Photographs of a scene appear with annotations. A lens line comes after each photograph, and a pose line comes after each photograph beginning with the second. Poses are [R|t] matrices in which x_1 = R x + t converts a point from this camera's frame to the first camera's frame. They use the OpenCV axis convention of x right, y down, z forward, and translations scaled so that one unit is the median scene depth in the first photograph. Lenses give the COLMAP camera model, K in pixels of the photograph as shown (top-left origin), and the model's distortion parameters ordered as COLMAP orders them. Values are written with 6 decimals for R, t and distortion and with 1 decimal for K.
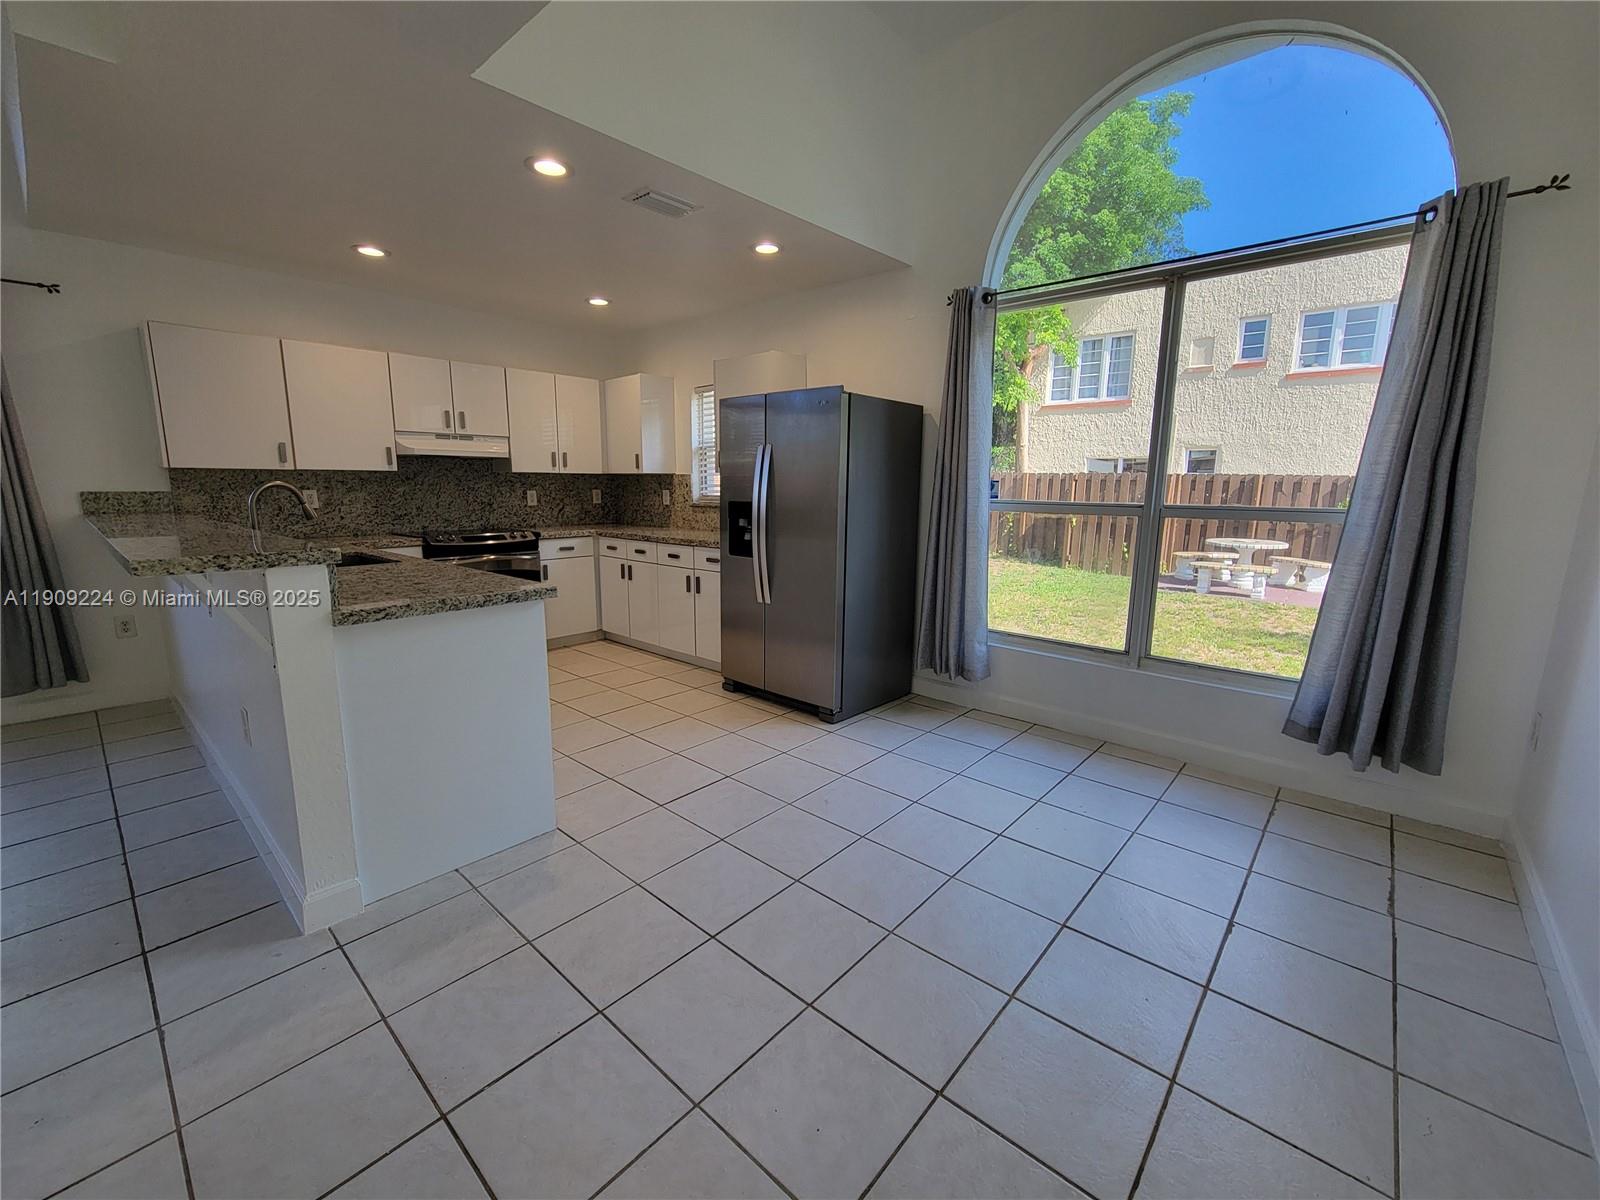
lens RADIAL K [[651.4, 0, 794.3], [0, 651.4, 595.3], [0, 0, 1]] dist [-0.001524, -0.000696]
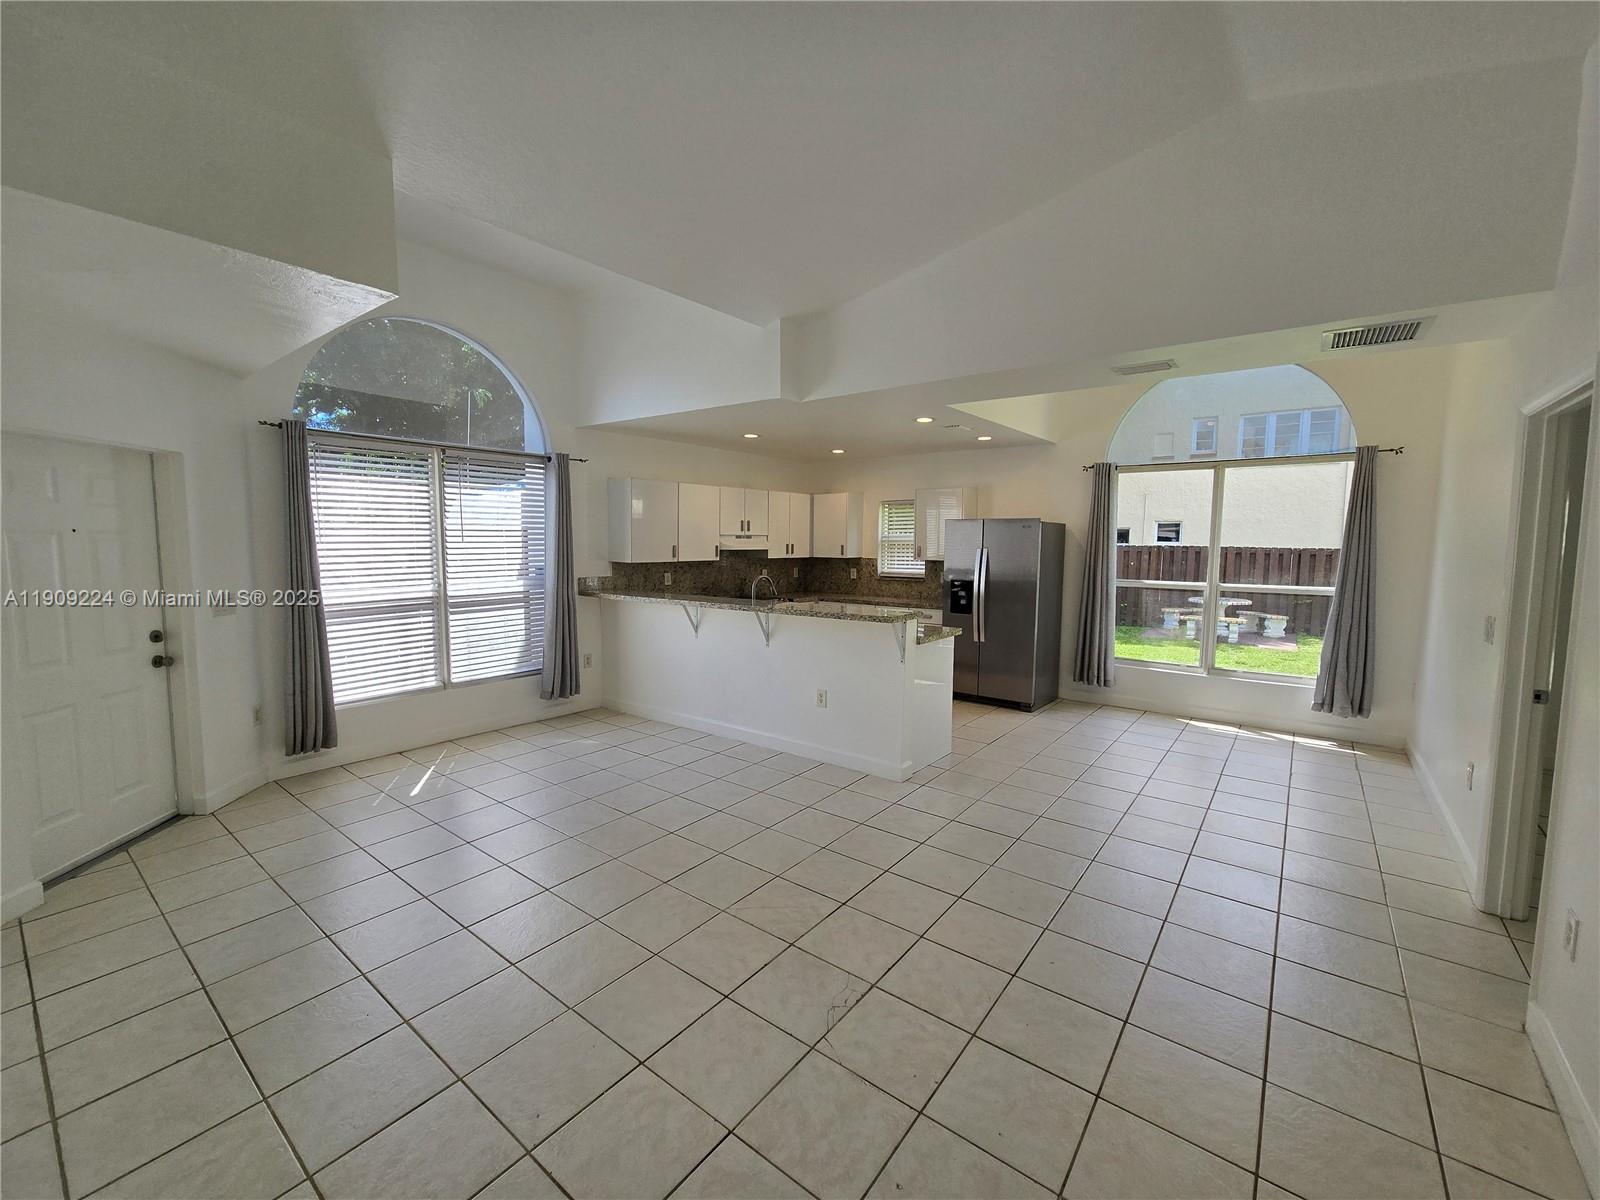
lens RADIAL K [[652.3, 0, 785.8], [0, 652.3, 597.4], [0, 0, 1]] dist [-0.000338, -0.000038]
pose [[0.998377, -0.005854, 0.056648, -0.511369], [0.010607, 0.996412, -0.083965, 0.027186], [-0.055953, 0.084430, 0.994857, -0.514287]]
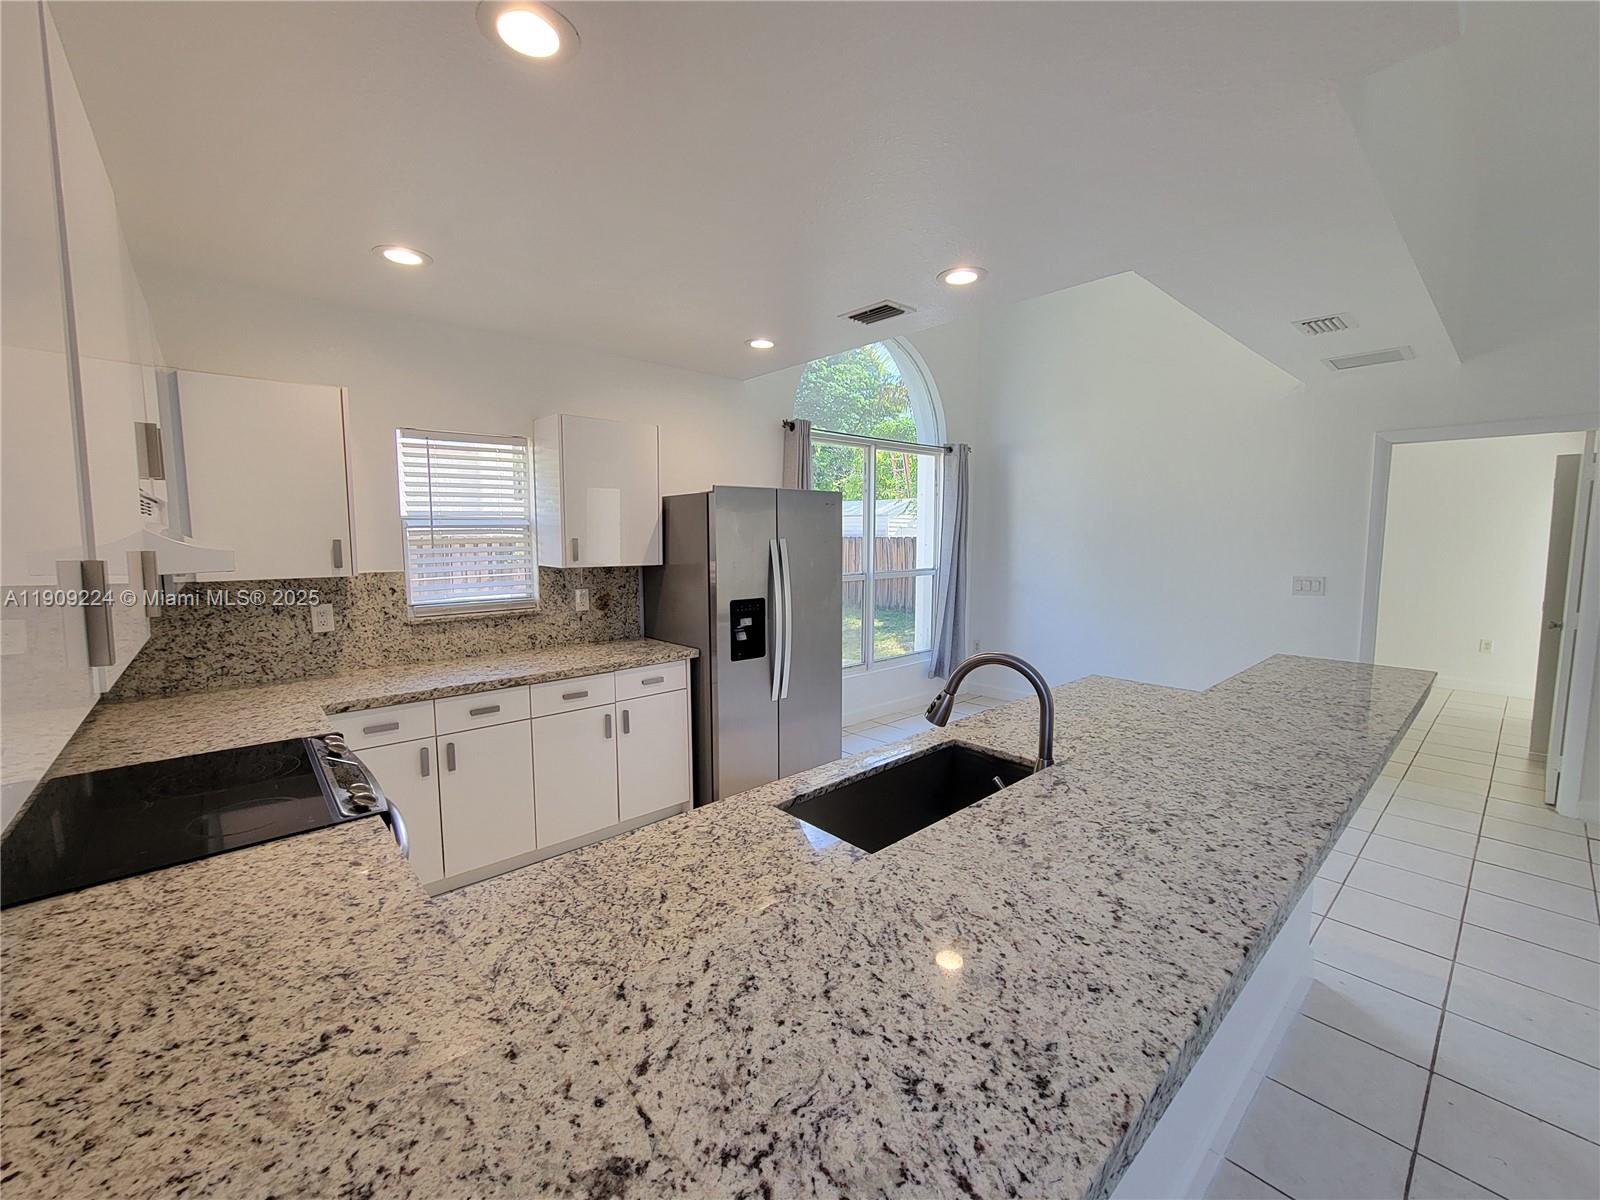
lens RADIAL K [[651.4, 0, 794.3], [0, 651.4, 595.3], [0, 0, 1]] dist [-0.001524, -0.000696]
pose [[0.115097, -0.101910, 0.988113, -0.791418], [0.175224, 0.981208, 0.080788, -0.171939], [-0.977778, 0.163843, 0.130791, 0.666246]]
